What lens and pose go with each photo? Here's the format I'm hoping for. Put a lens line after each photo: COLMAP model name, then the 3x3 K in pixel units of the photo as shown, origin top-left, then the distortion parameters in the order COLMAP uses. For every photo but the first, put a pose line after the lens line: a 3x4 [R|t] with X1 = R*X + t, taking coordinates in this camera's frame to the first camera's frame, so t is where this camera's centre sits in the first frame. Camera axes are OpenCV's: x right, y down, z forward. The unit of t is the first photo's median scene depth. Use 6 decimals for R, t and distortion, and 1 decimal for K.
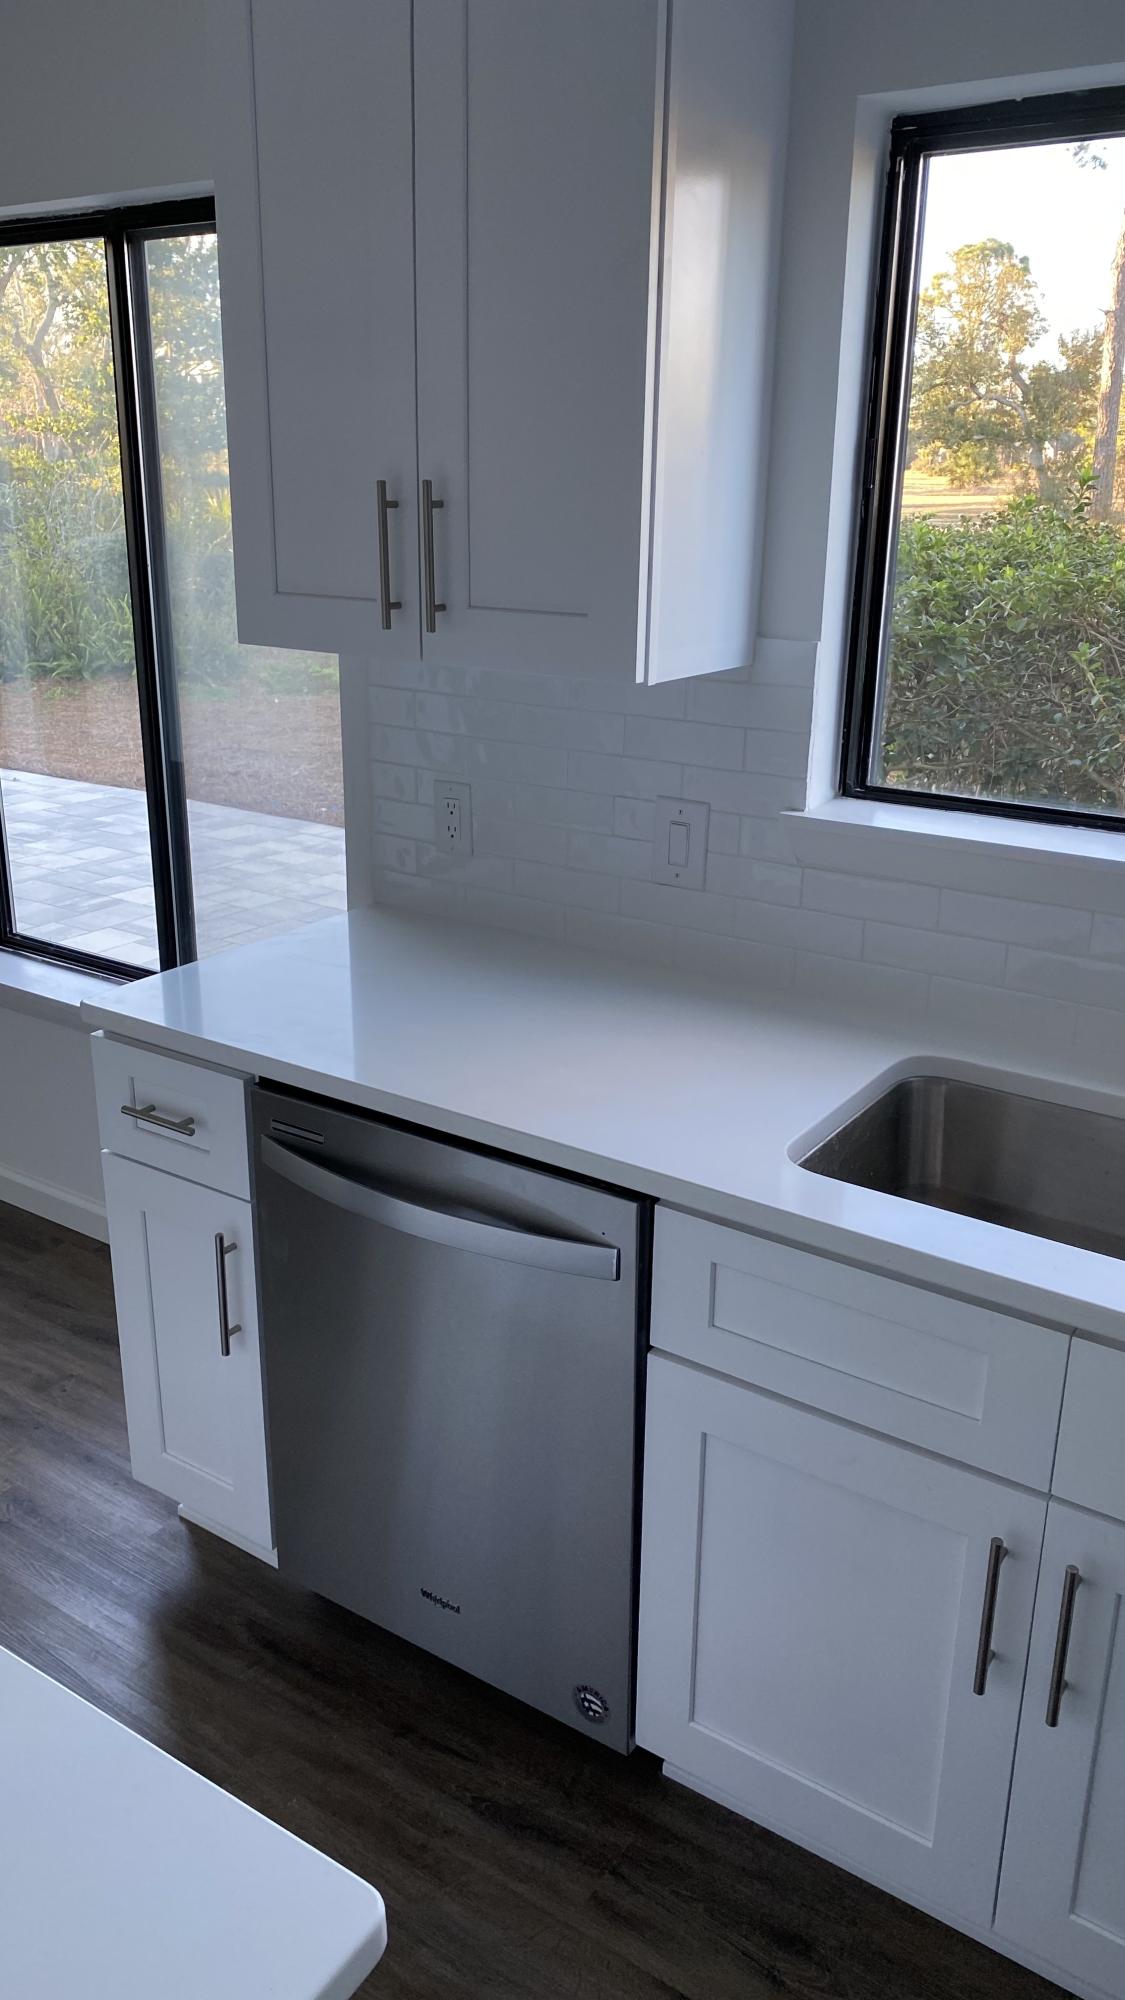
lens RADIAL K [[1558.2, 0, 555.4], [0, 1558.2, 991.4], [0, 0, 1]] dist [0.070487, -0.048889]
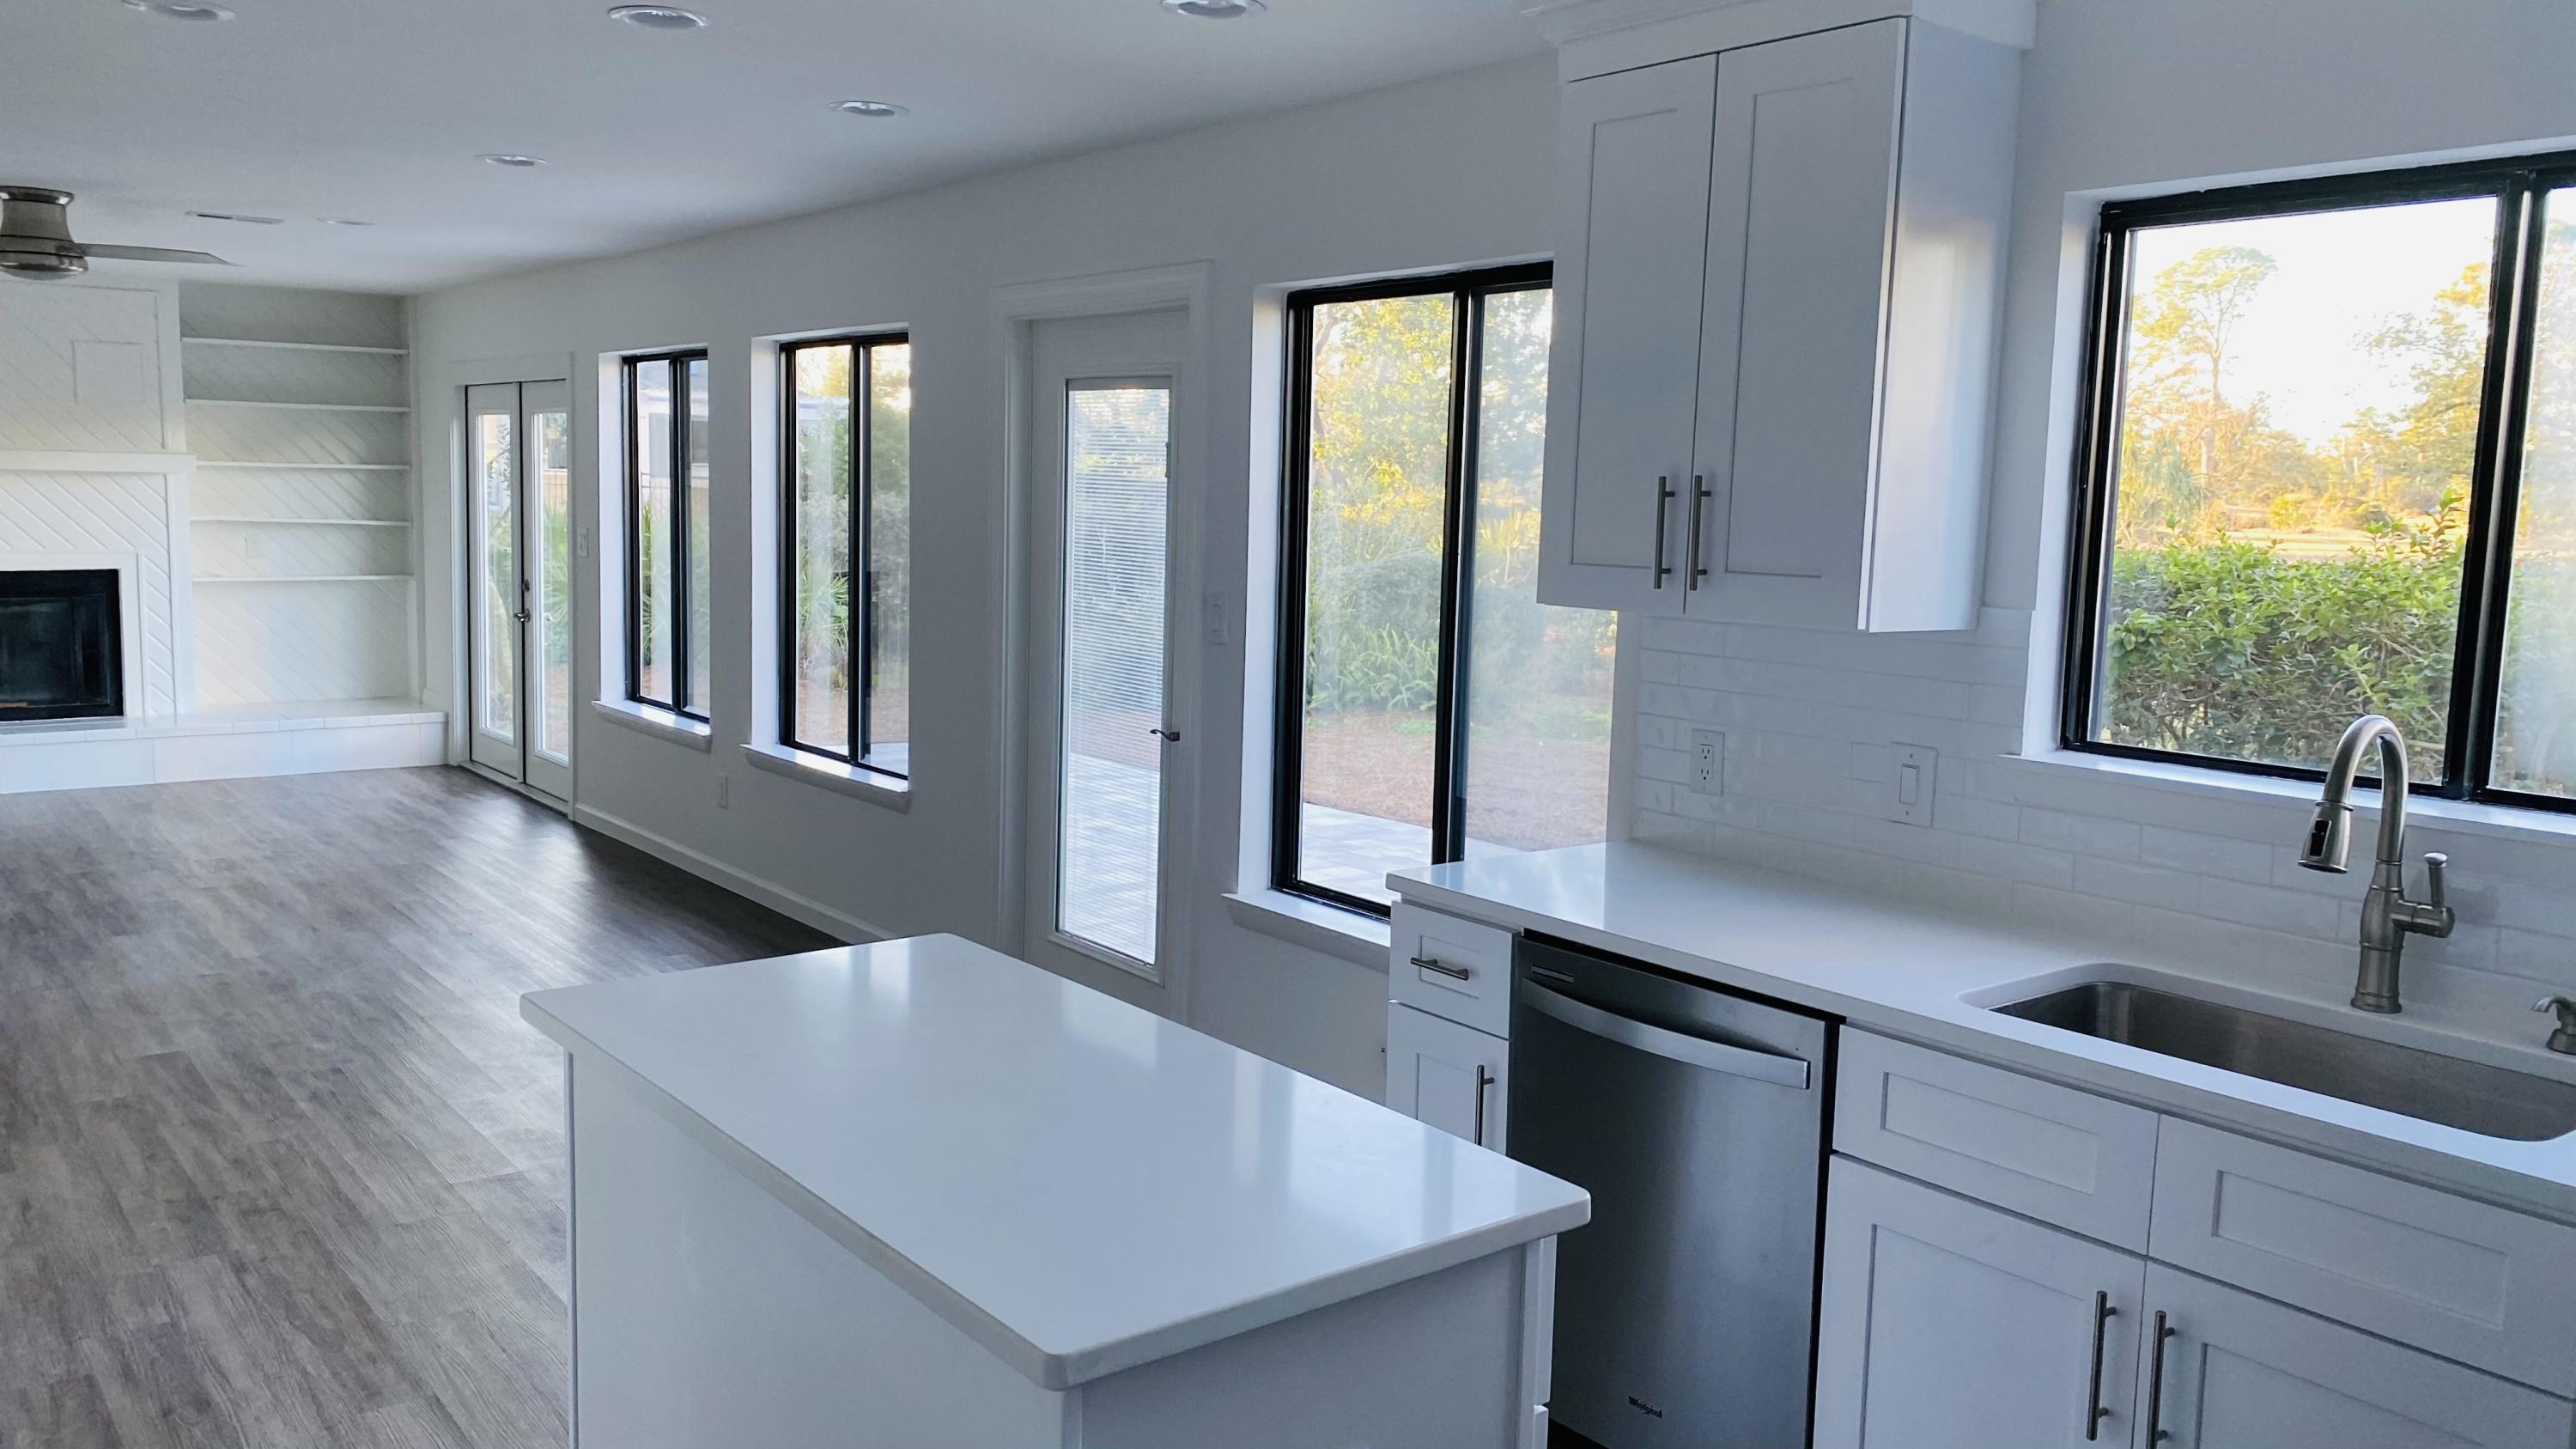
lens RADIAL K [[2007.3, 0, 1300.7], [0, 2007.3, 722.6], [0, 0, 1]] dist [0.070487, -0.048889]
pose [[0.956814, 0.048207, -0.286677, 0.084046], [-0.107348, 0.975046, -0.194323, 0.212782], [0.270156, 0.216705, 0.938112, -0.550517]]
